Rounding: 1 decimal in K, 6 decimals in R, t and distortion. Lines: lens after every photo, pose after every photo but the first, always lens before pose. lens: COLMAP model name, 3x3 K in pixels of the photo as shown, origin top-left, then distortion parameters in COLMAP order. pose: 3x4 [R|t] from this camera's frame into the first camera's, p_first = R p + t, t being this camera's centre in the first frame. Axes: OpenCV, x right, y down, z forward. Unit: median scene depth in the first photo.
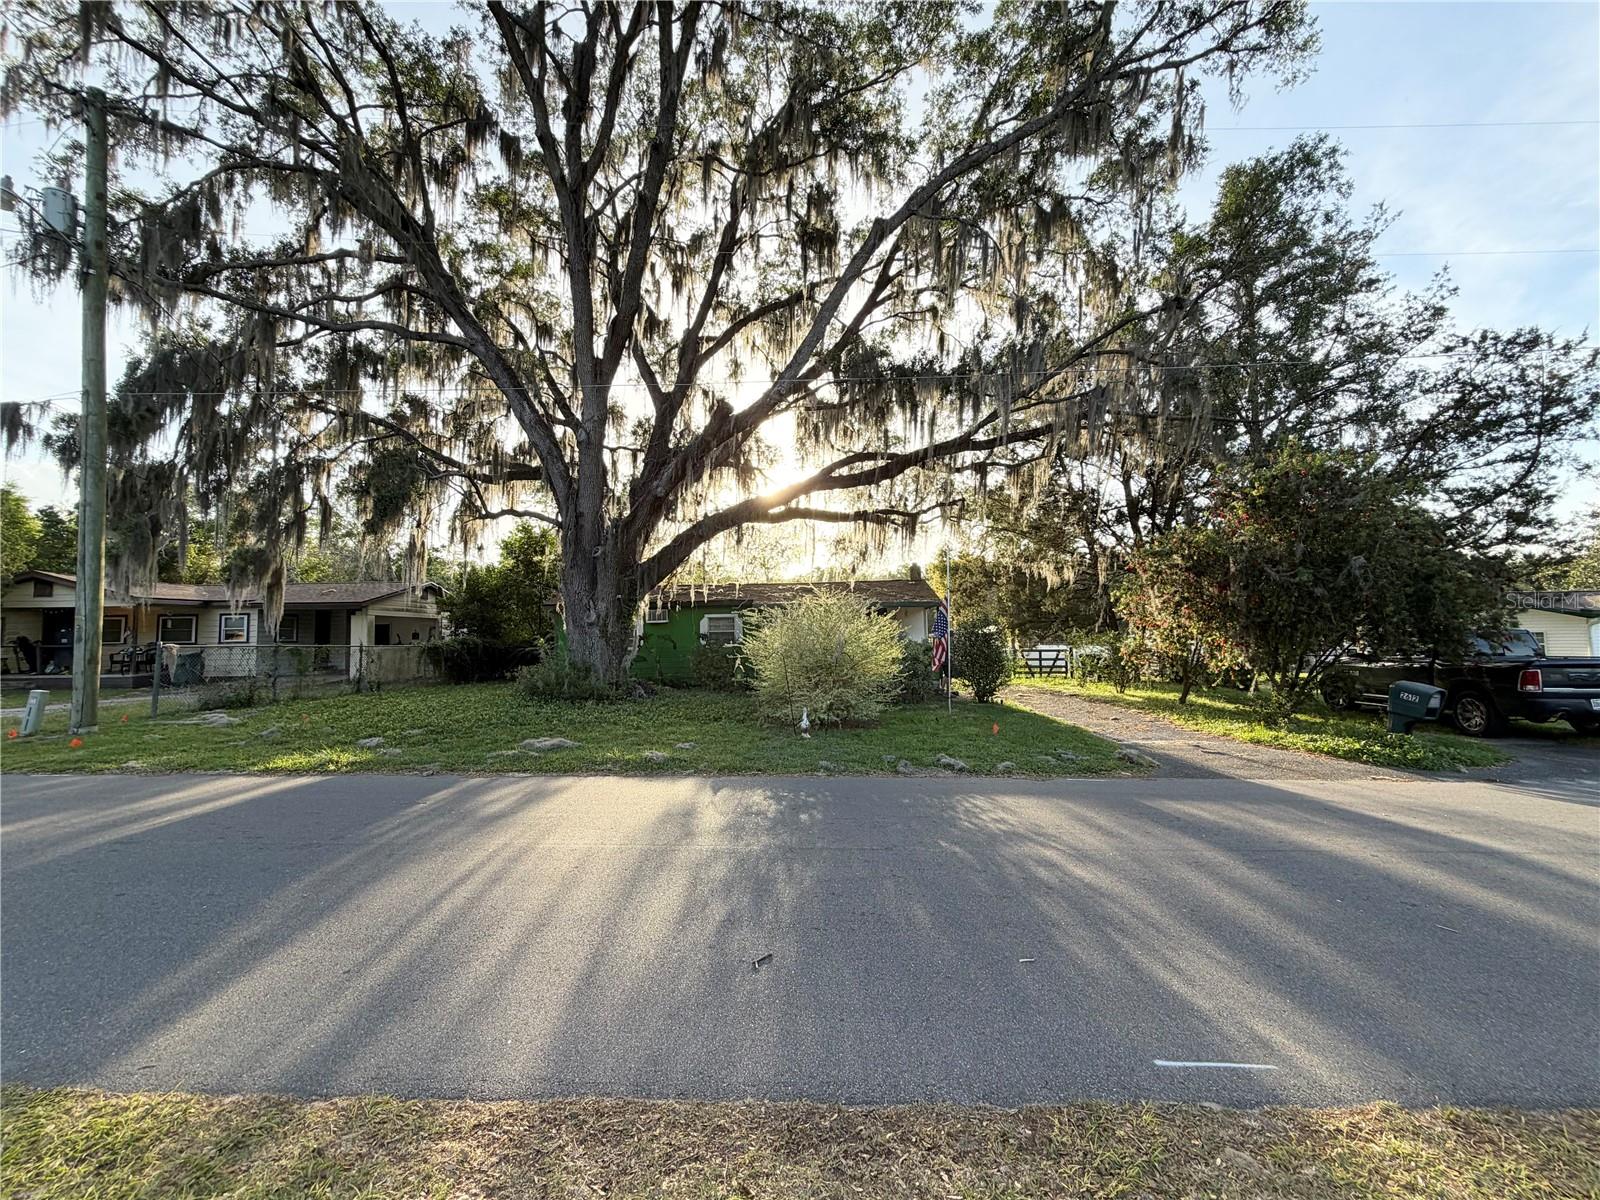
lens RADIAL K [[645.3, 0, 803.1], [0, 645.3, 602.0], [0, 0, 1]] dist [-0.002133, -0.001230]
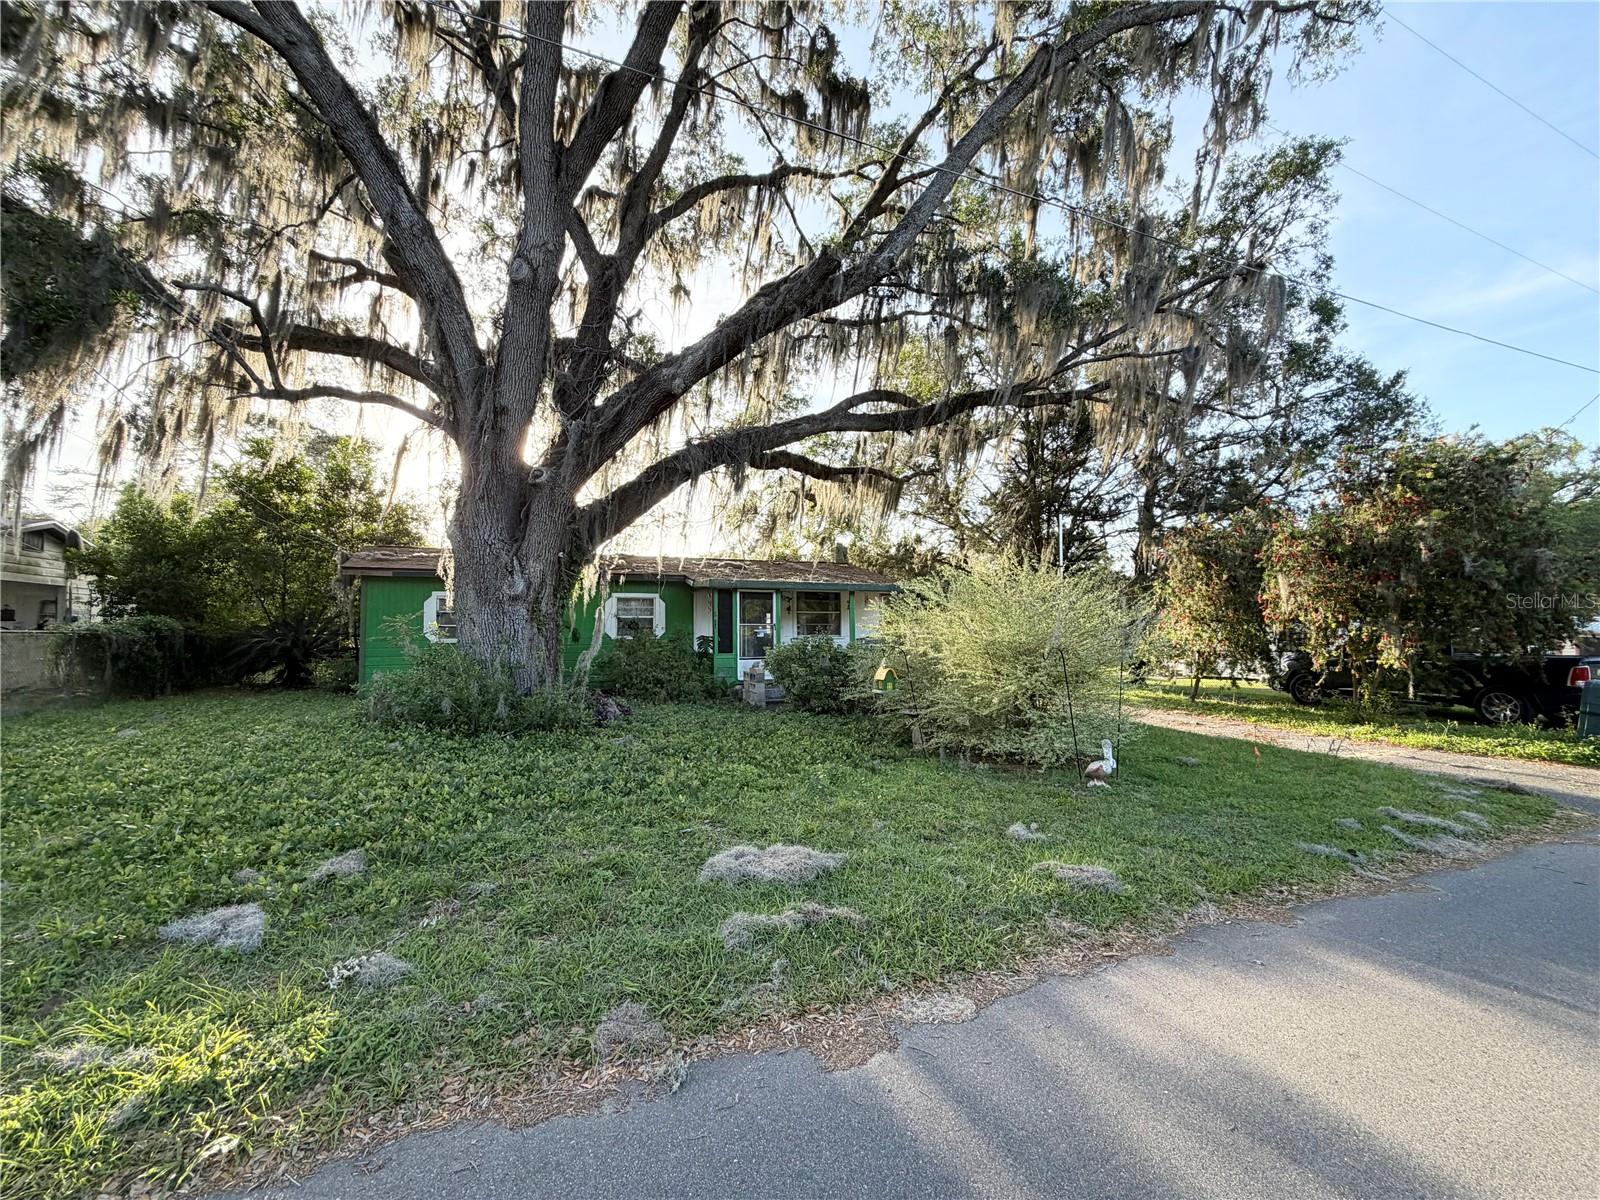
lens RADIAL K [[645.3, 0, 803.1], [0, 645.3, 598.6], [0, 0, 1]] dist [-0.002133, -0.001230]
pose [[0.915250, 0.033727, 0.401473, -0.302153], [-0.034464, 0.999391, -0.005388, 0.026952], [-0.401410, -0.008905, 0.915855, 0.333009]]
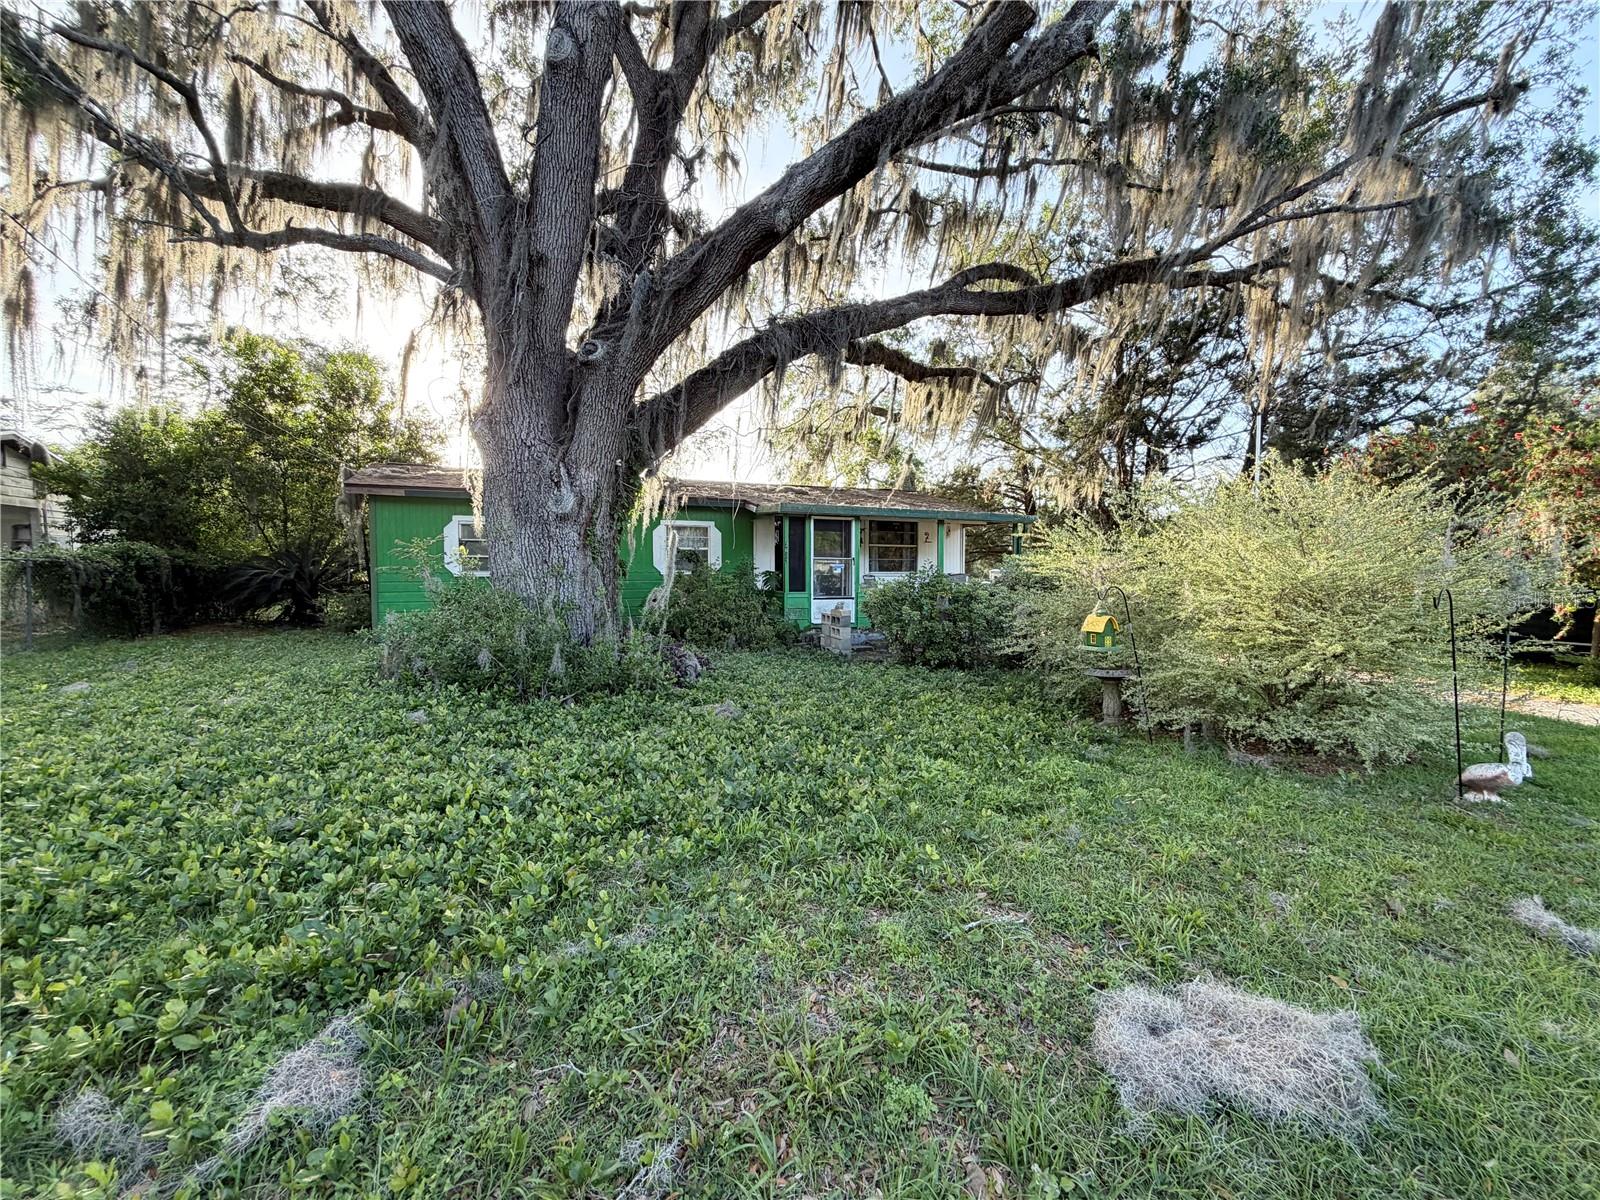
lens RADIAL K [[645.3, 0, 803.6], [0, 645.3, 601.6], [0, 0, 1]] dist [-0.002133, -0.001230]
pose [[0.922960, 0.002405, 0.384889, -0.323081], [-0.042255, 0.994569, 0.095113, 0.039488], [-0.382570, -0.104049, 0.918049, 0.478458]]
